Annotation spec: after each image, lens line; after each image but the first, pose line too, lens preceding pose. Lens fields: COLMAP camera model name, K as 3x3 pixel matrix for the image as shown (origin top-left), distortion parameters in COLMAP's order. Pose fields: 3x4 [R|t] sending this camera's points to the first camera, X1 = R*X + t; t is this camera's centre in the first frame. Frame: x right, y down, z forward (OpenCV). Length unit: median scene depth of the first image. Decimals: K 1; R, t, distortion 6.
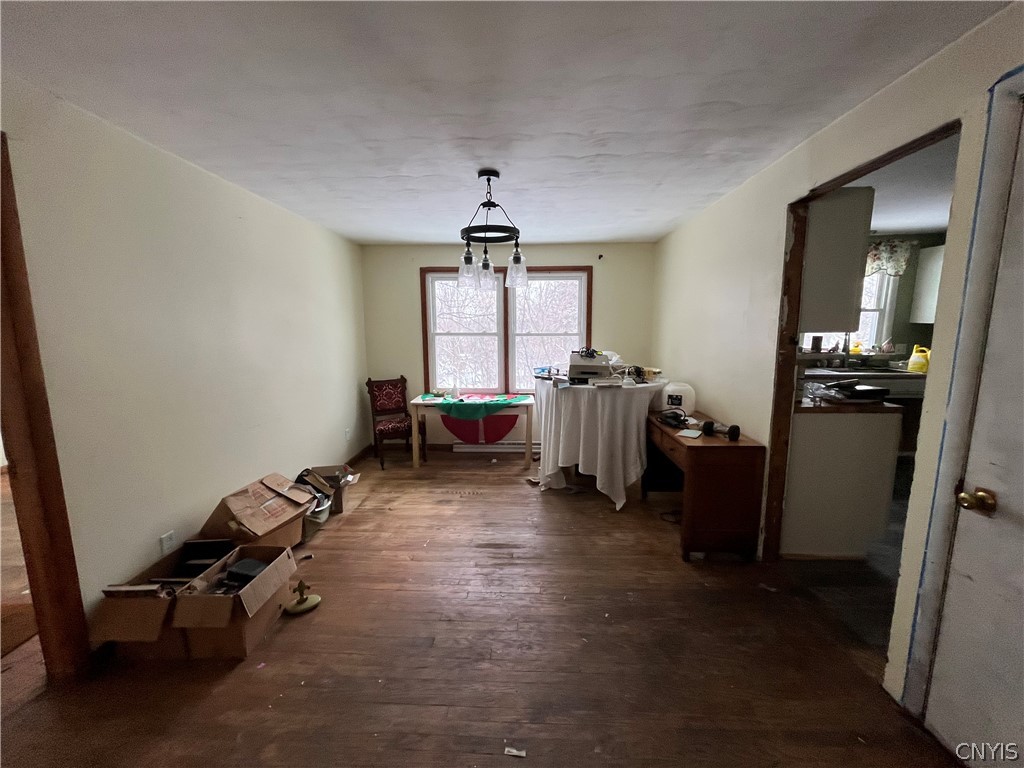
lens RADIAL K [[411.2, 0, 512.6], [0, 411.2, 386.7], [0, 0, 1]] dist [-0.003311, -0.000560]
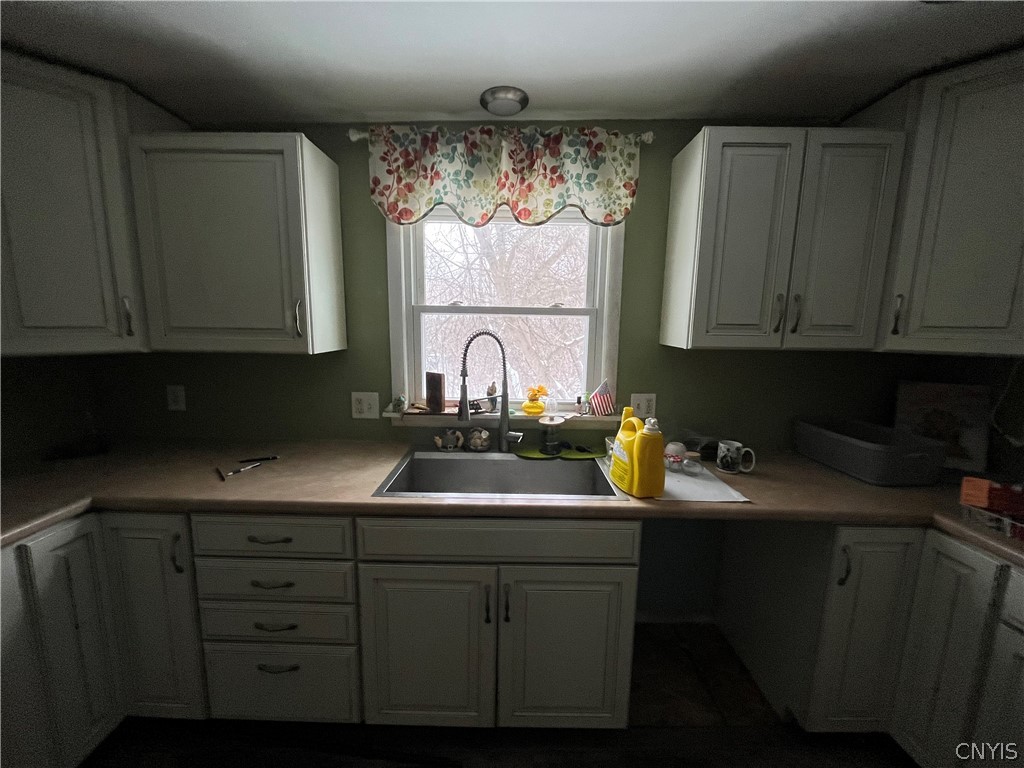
lens RADIAL K [[411.2, 0, 512.5], [0, 411.2, 384.7], [0, 0, 1]] dist [-0.003311, -0.000560]
pose [[0.999271, 0.013320, 0.035772, 0.832869], [-0.013275, 0.999911, -0.001509, -0.115577], [-0.035789, 0.001033, 0.999359, 0.610504]]
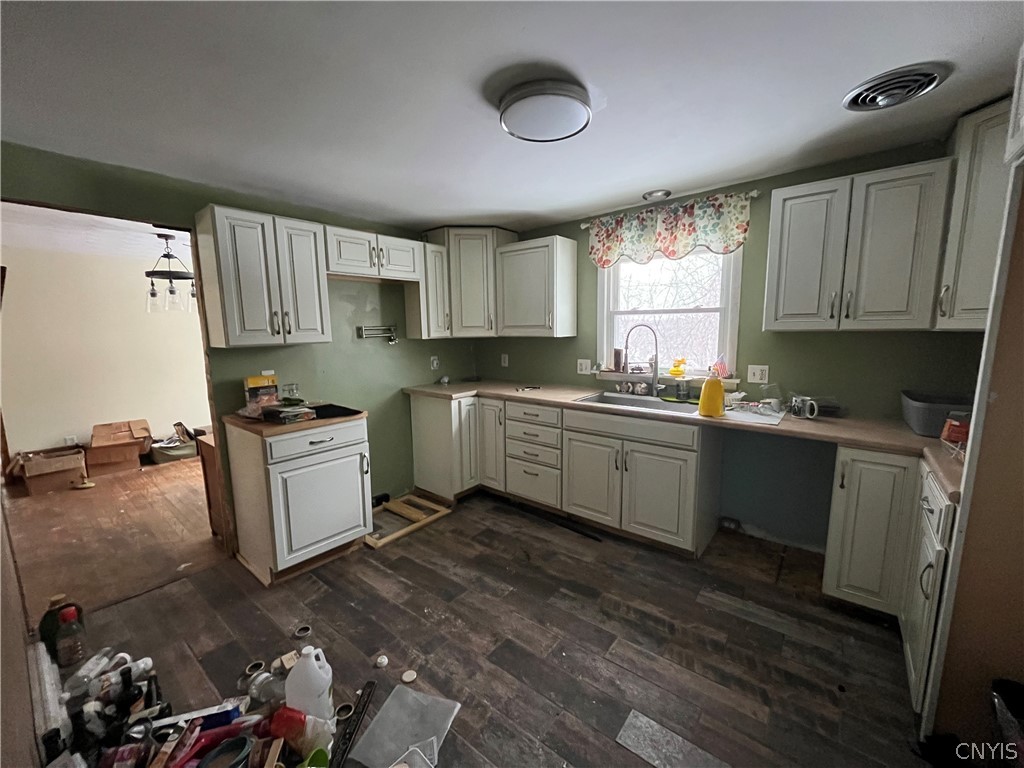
lens RADIAL K [[411.2, 0, 511.0], [0, 411.2, 385.5], [0, 0, 1]] dist [-0.003311, -0.000560]
pose [[0.799507, 0.078530, -0.595501, 1.060234], [-0.078800, 0.996561, 0.025624, -0.064873], [0.595465, 0.026439, 0.802946, 0.323754]]
